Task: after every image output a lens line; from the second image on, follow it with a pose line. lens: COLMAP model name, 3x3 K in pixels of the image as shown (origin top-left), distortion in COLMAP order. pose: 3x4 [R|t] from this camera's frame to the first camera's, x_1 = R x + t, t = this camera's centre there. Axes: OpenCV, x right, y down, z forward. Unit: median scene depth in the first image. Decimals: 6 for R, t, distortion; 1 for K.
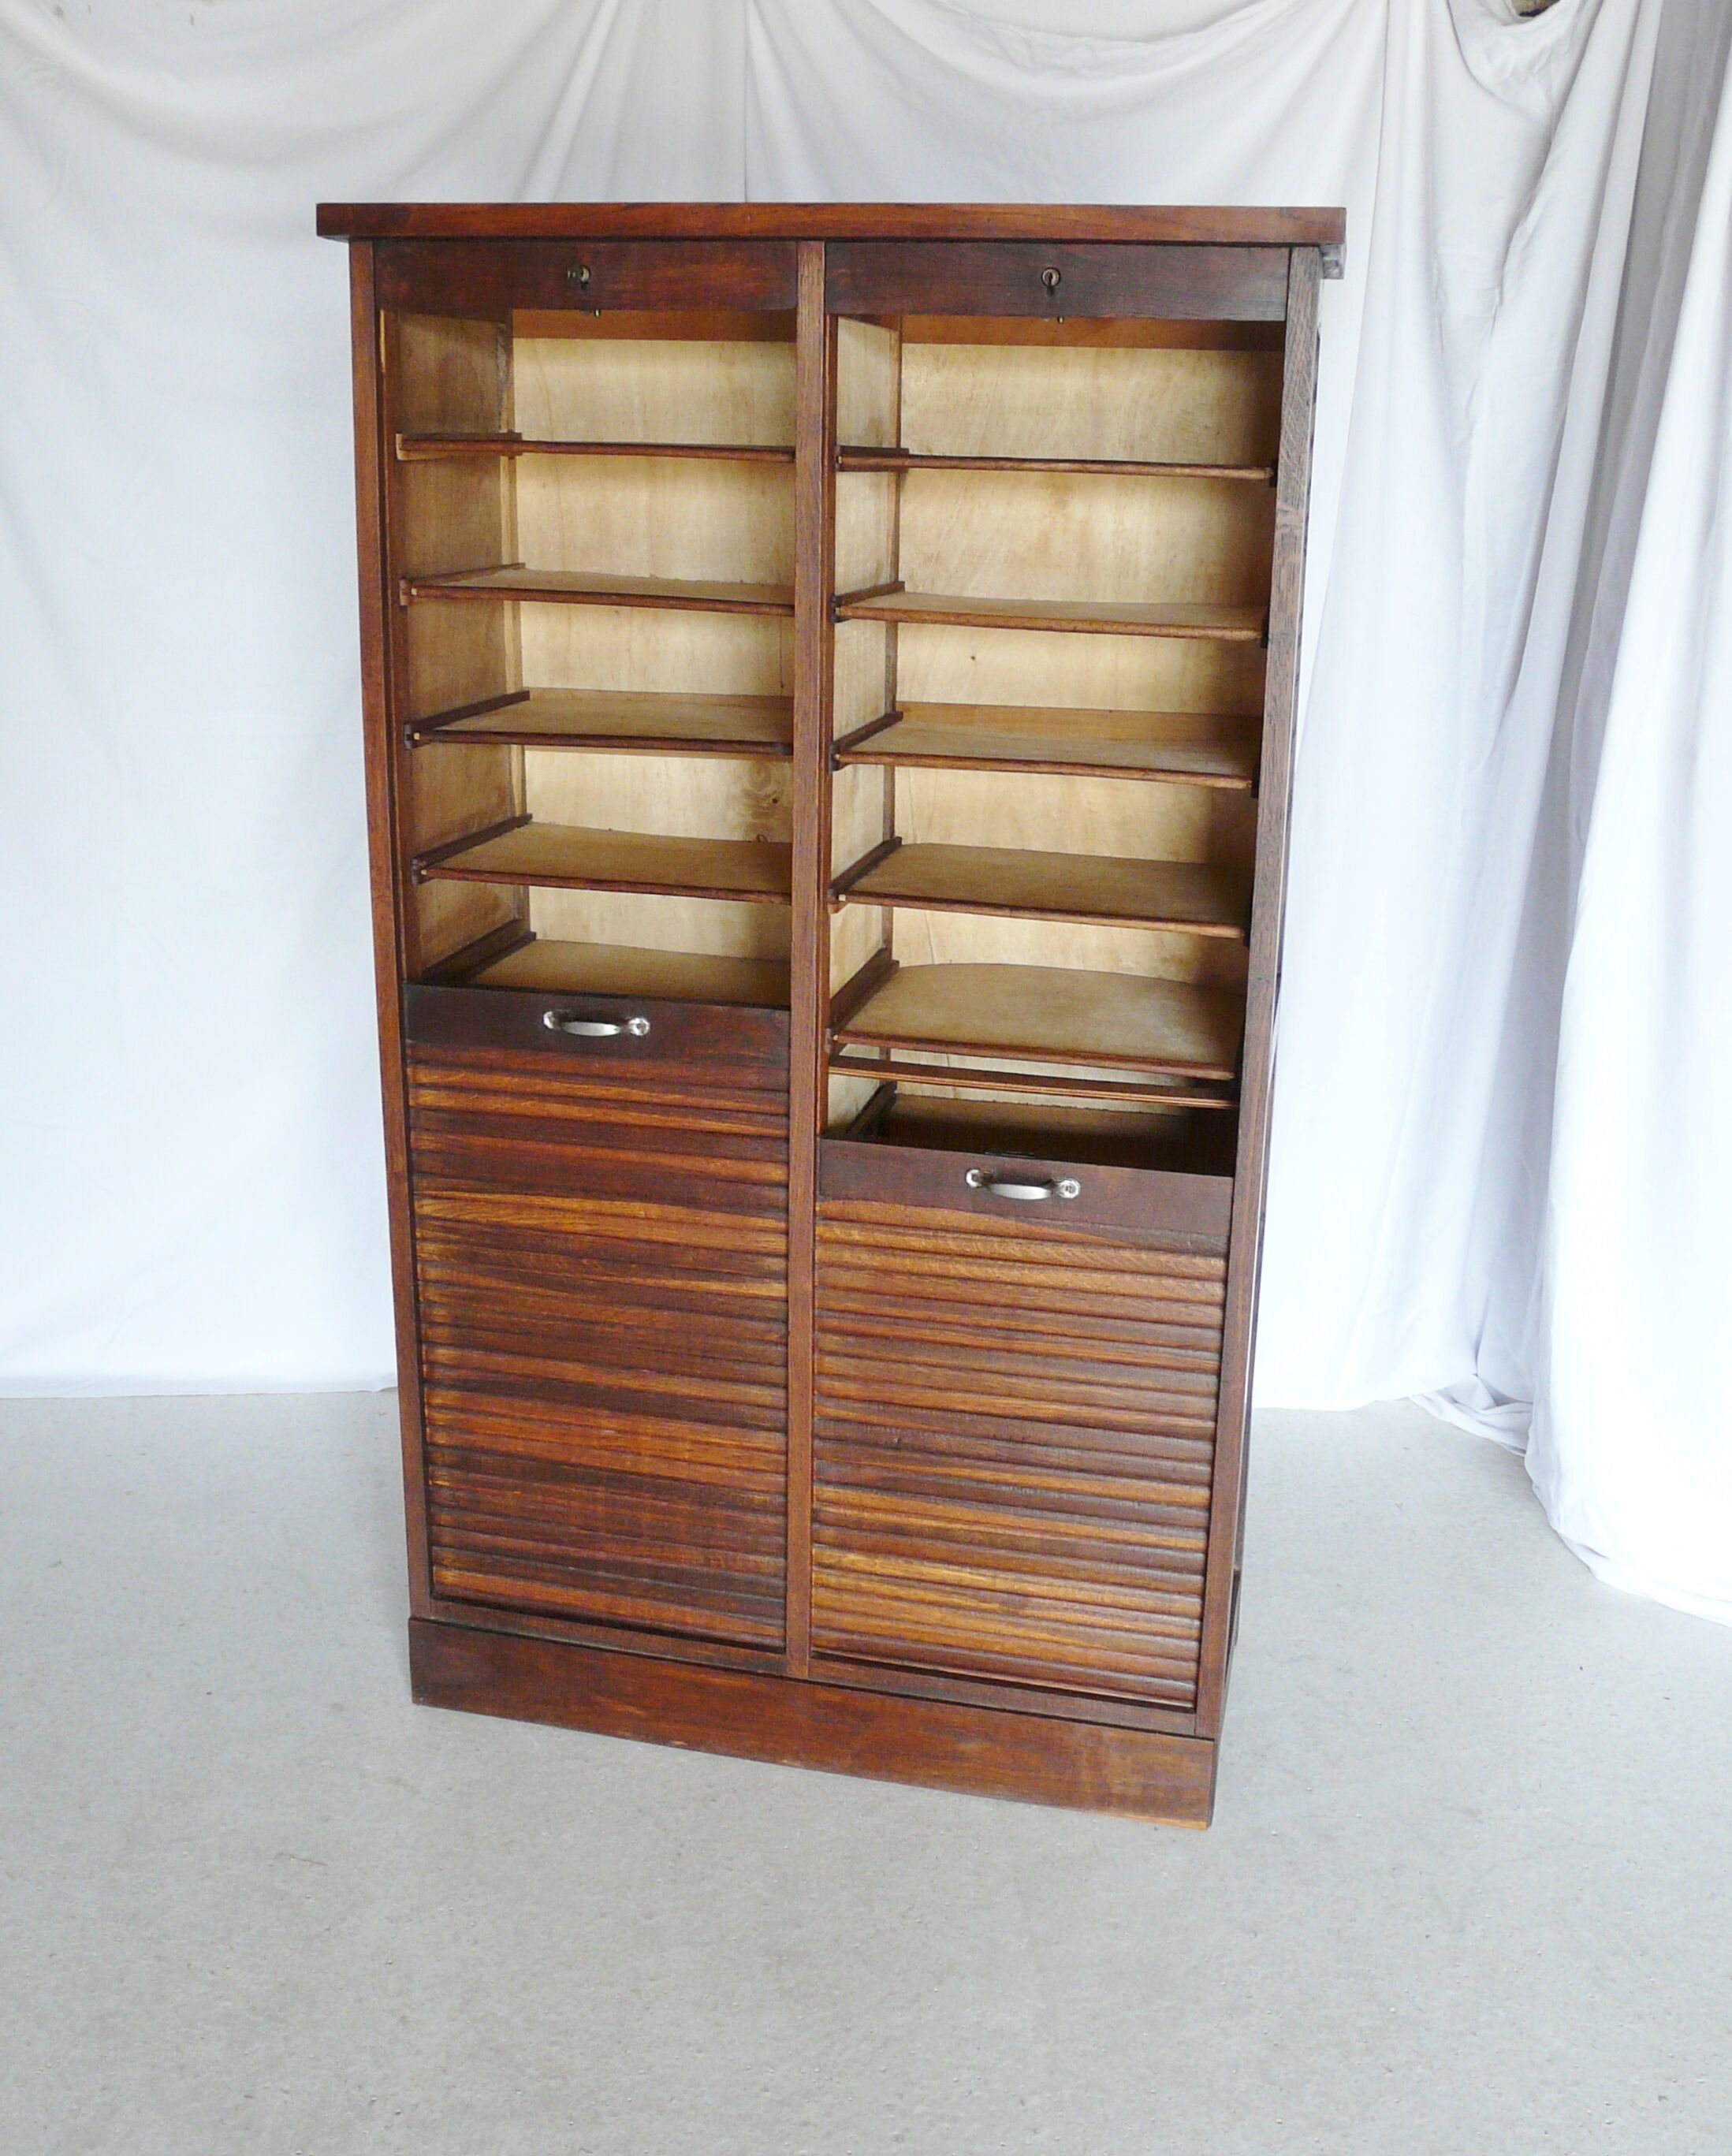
lens RADIAL K [[2152.0, 0, 872.7], [0, 2152.0, 1016.7], [0, 0, 1]] dist [-0.095953, 0.134747]
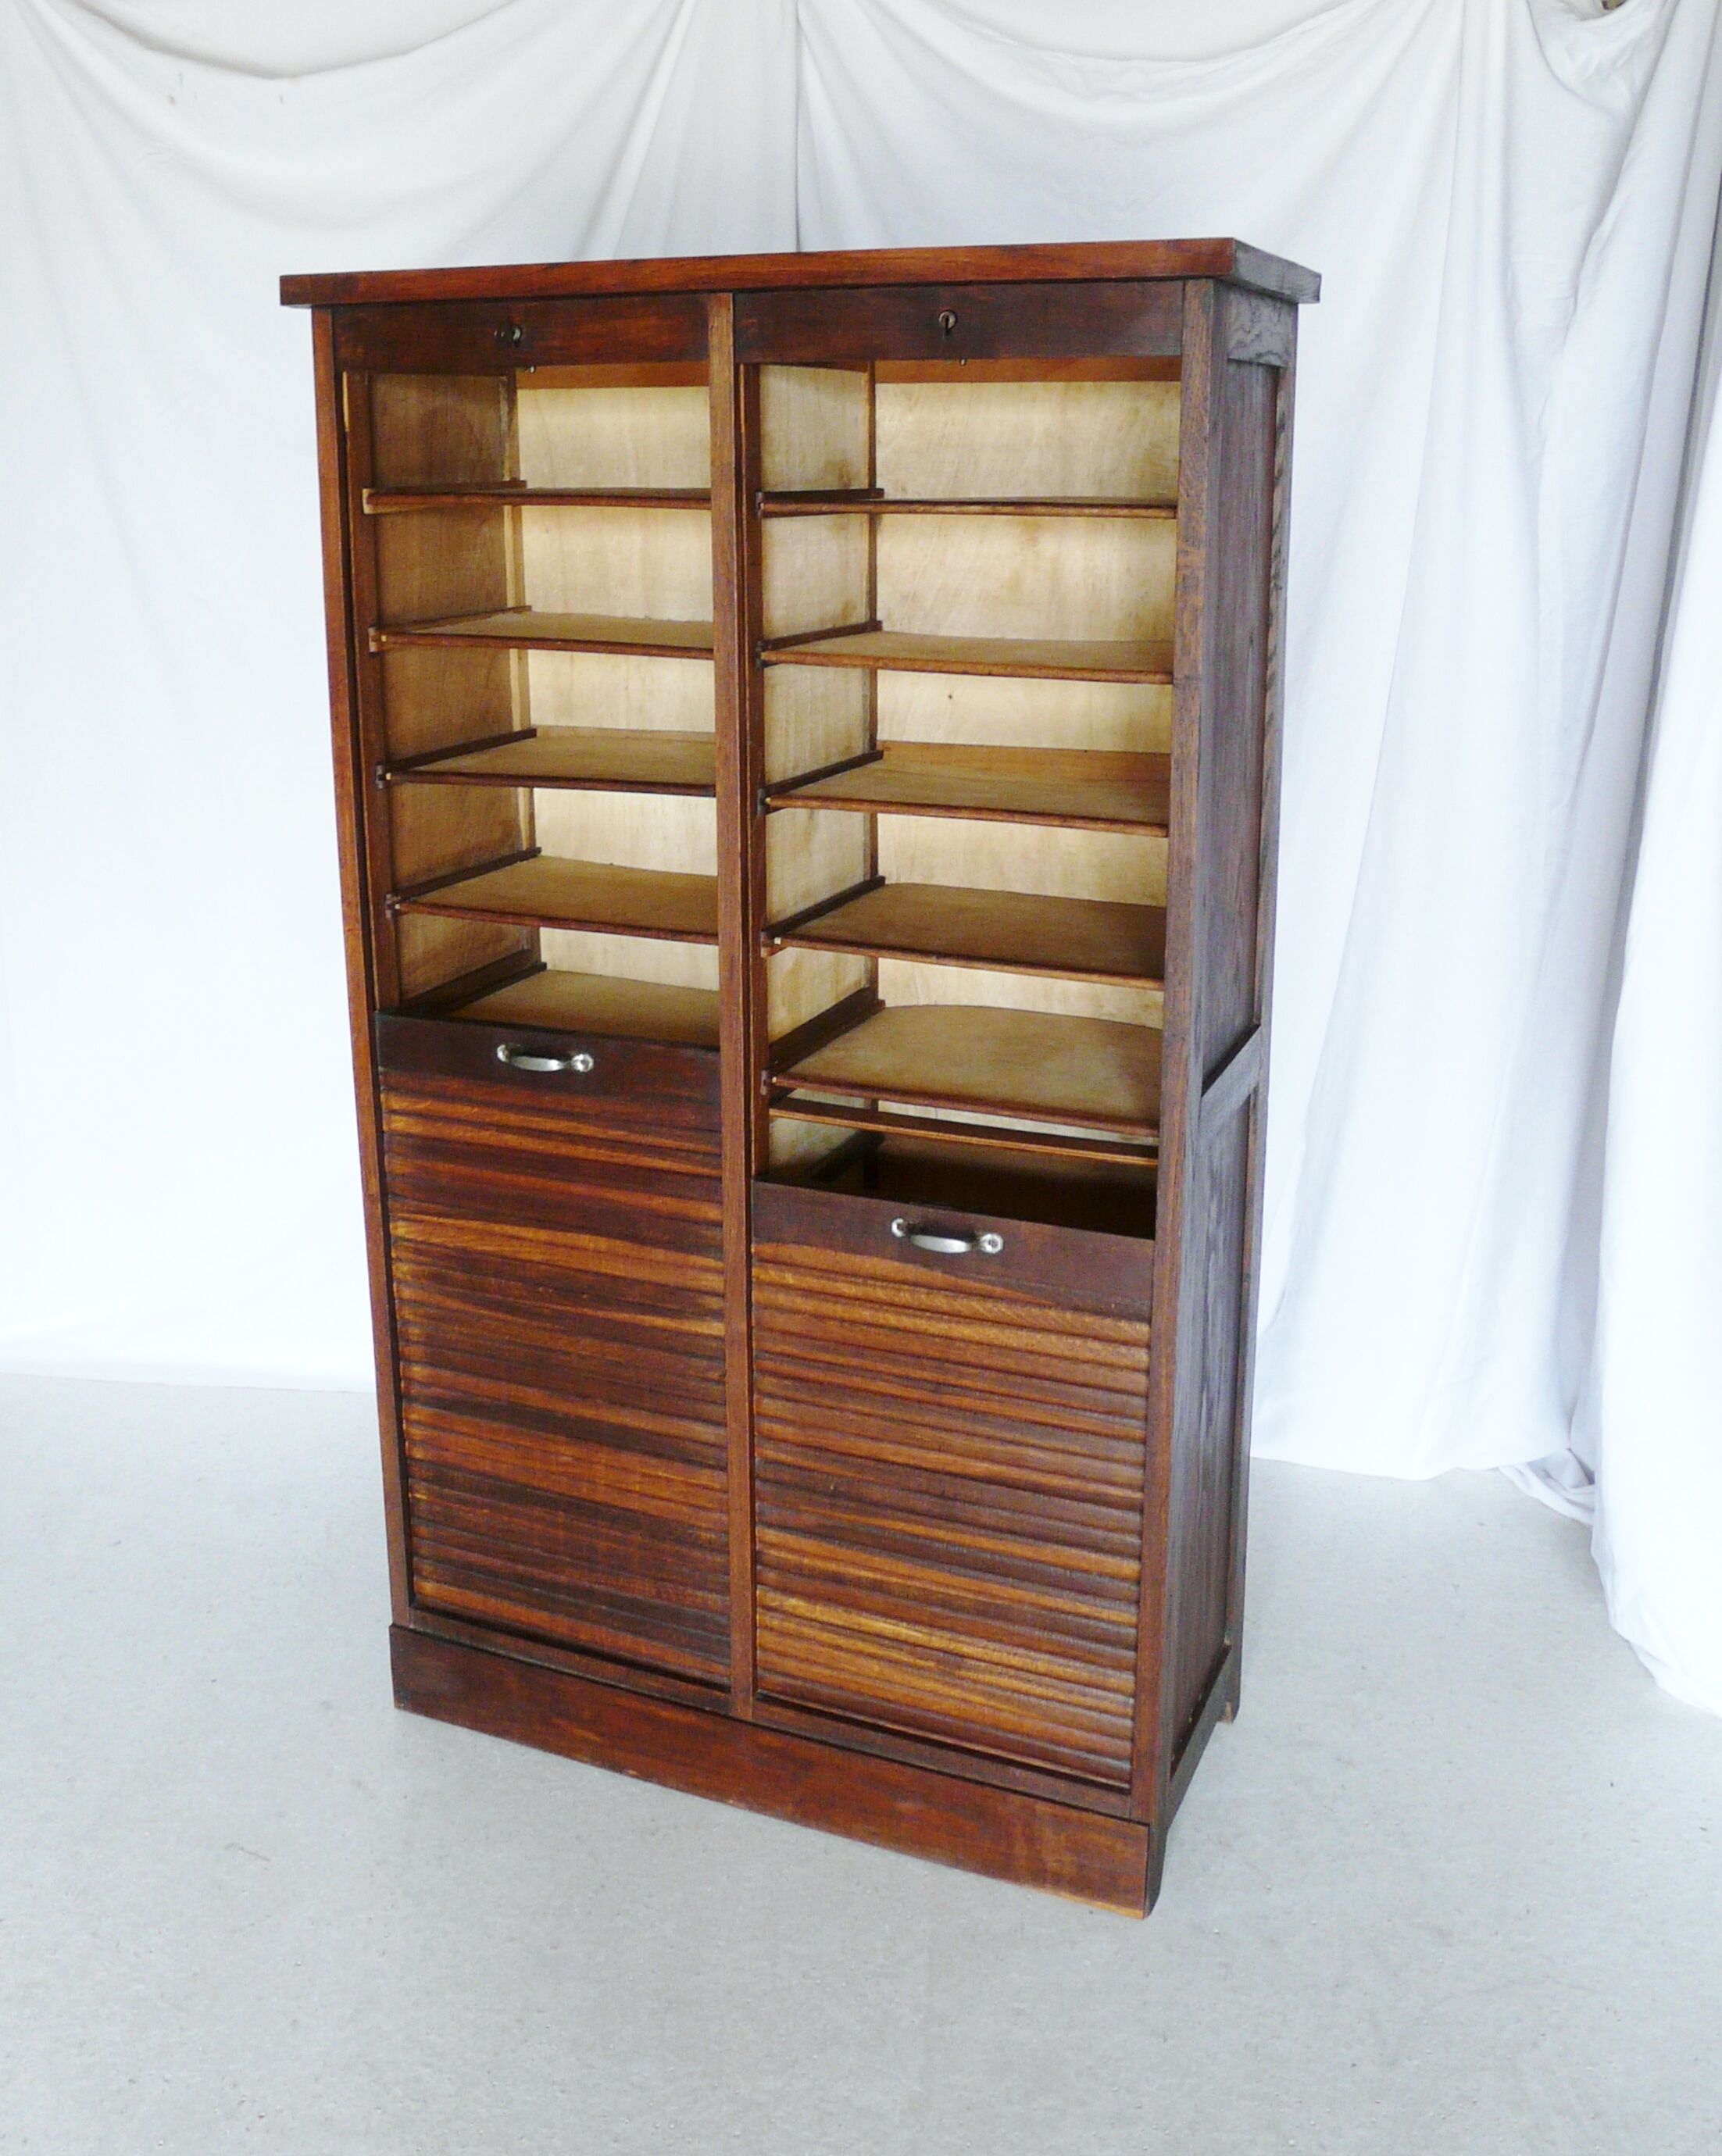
lens RADIAL K [[2130.2, 0, 788.8], [0, 2130.2, 956.2], [0, 0, 1]] dist [-0.091598, 0.124136]
pose [[0.979073, 0.020663, -0.202457, 0.184241], [-0.026313, 0.999335, -0.025254, -0.022311], [0.201801, 0.030053, 0.978965, 0.031317]]
